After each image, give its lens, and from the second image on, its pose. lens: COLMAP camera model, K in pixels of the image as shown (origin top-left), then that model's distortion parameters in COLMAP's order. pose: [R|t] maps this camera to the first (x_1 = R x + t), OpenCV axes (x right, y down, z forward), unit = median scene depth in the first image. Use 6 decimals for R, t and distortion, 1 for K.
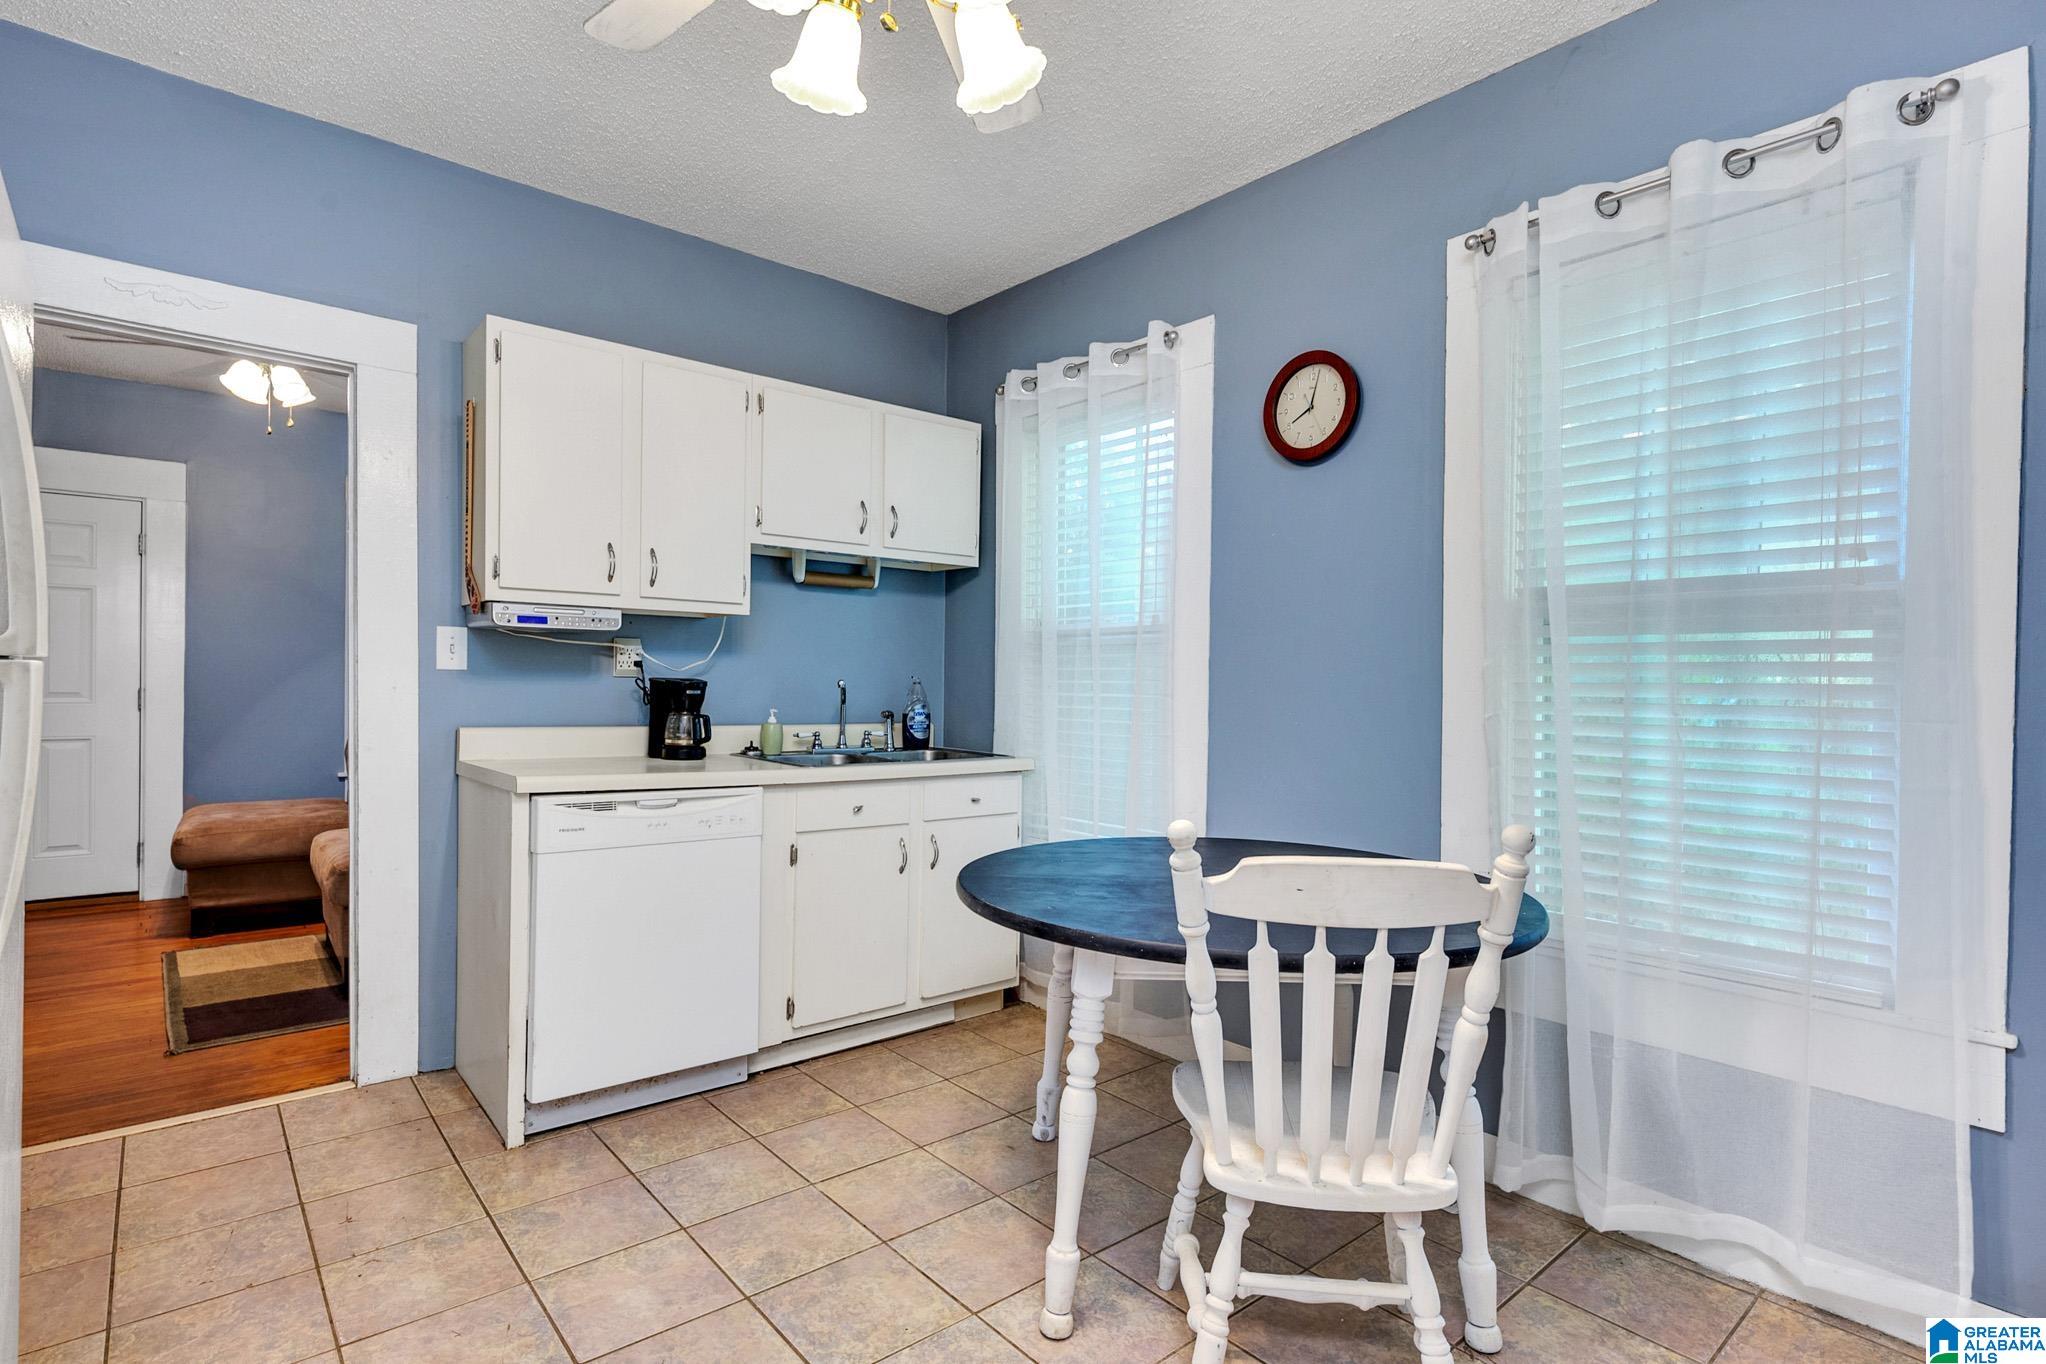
lens RADIAL K [[987.8, 0, 996.8], [0, 987.8, 686.8], [0, 0, 1]] dist [-0.000937, 0.000074]
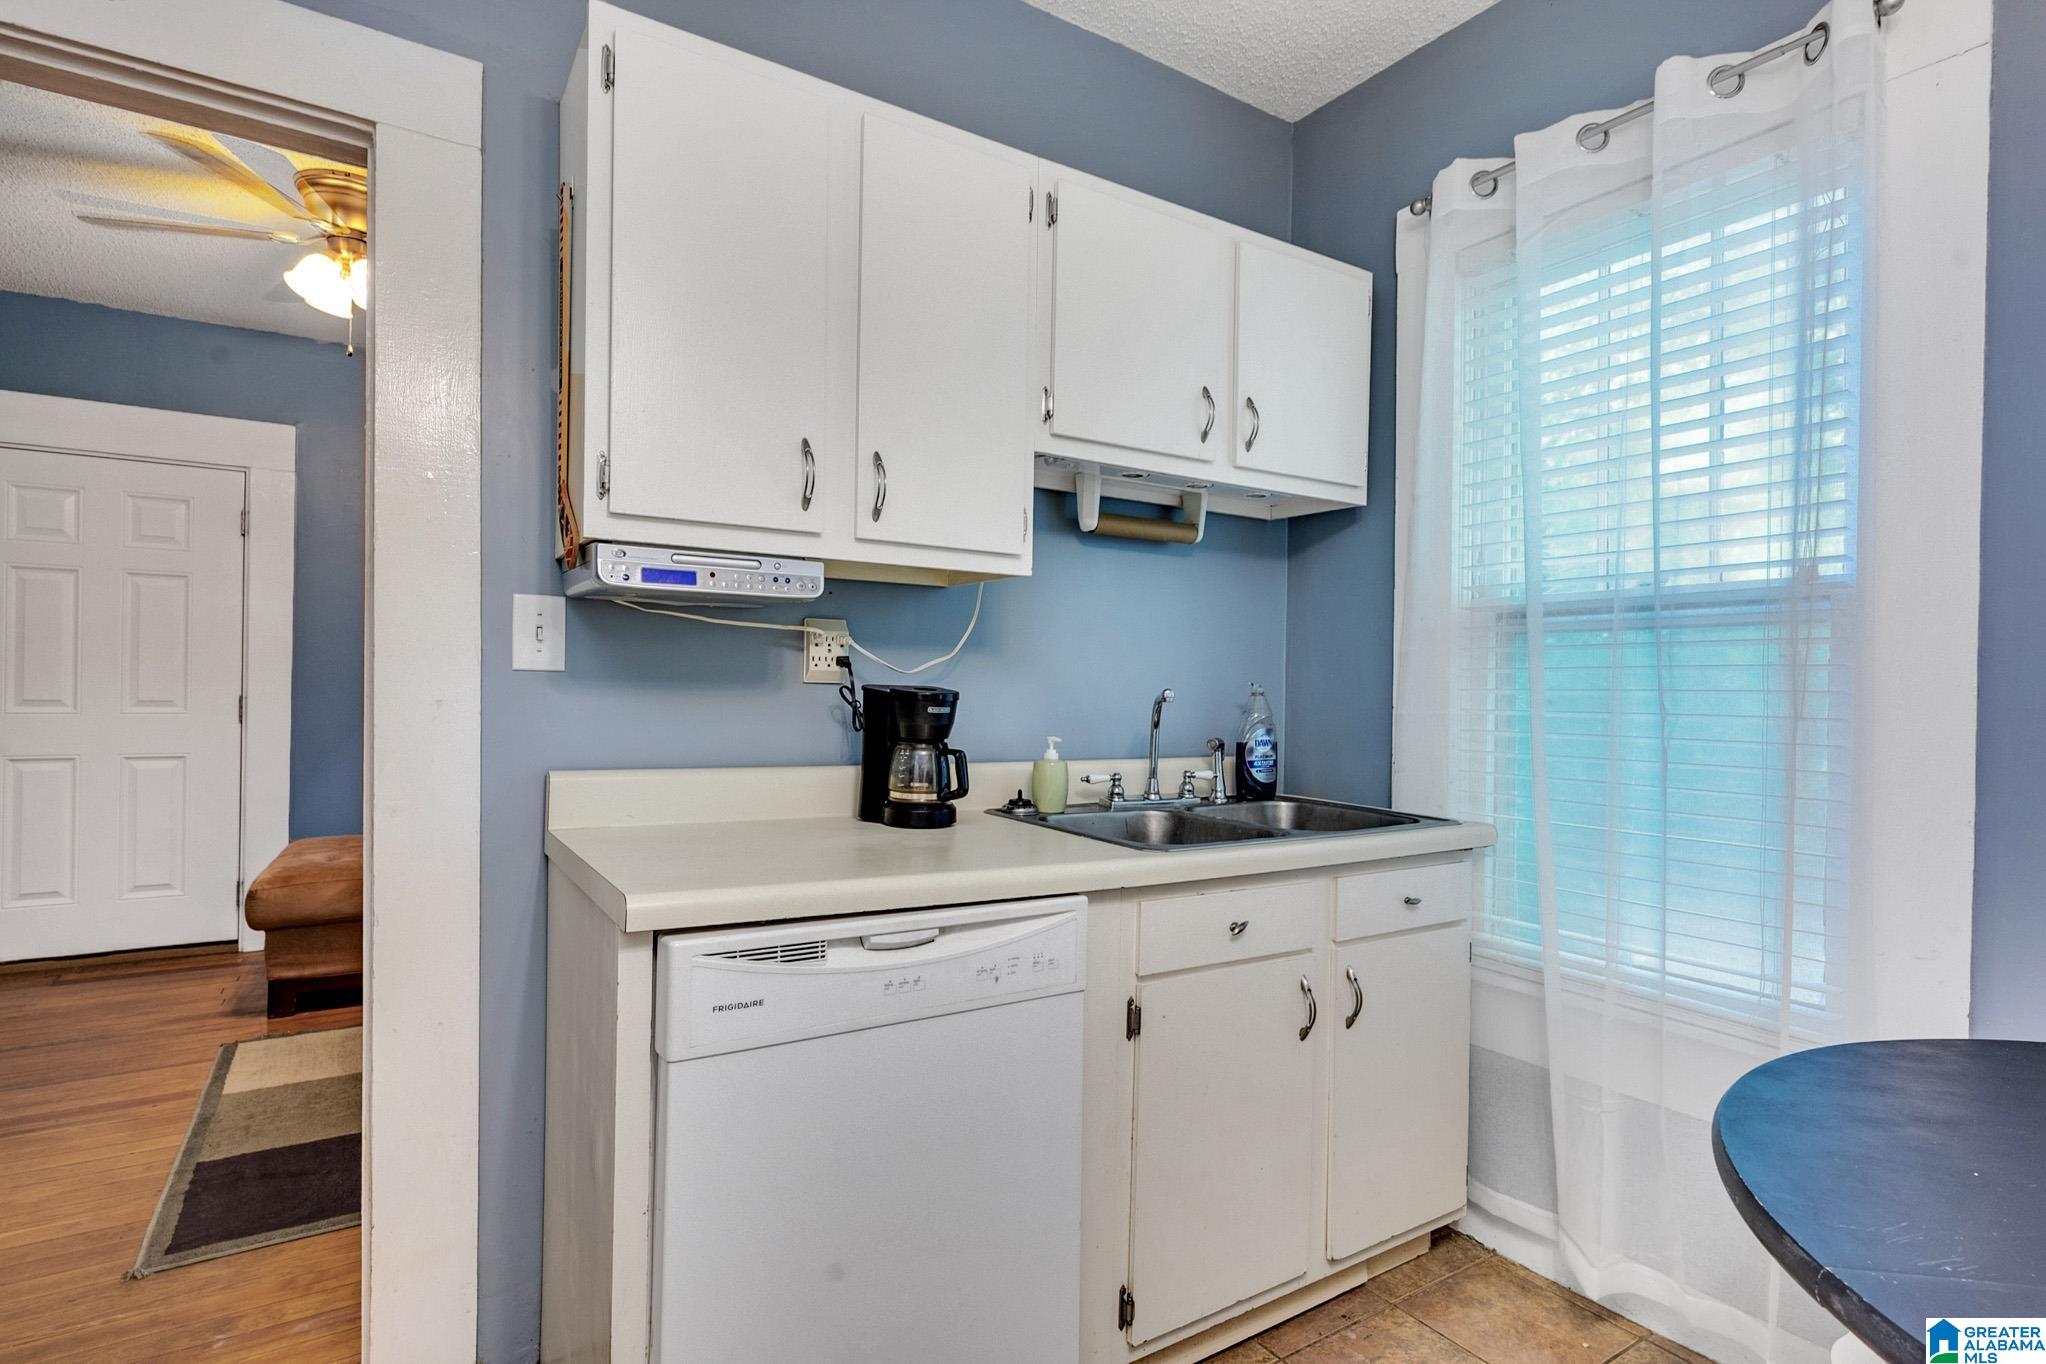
lens RADIAL K [[987.8, 0, 996.8], [0, 987.8, 686.8], [0, 0, 1]] dist [-0.000937, 0.000074]
pose [[0.989508, 0.002351, -0.144457, -0.185160], [-0.003297, 0.999975, -0.006304, -0.004584], [0.144439, 0.006714, 0.989491, 0.423758]]
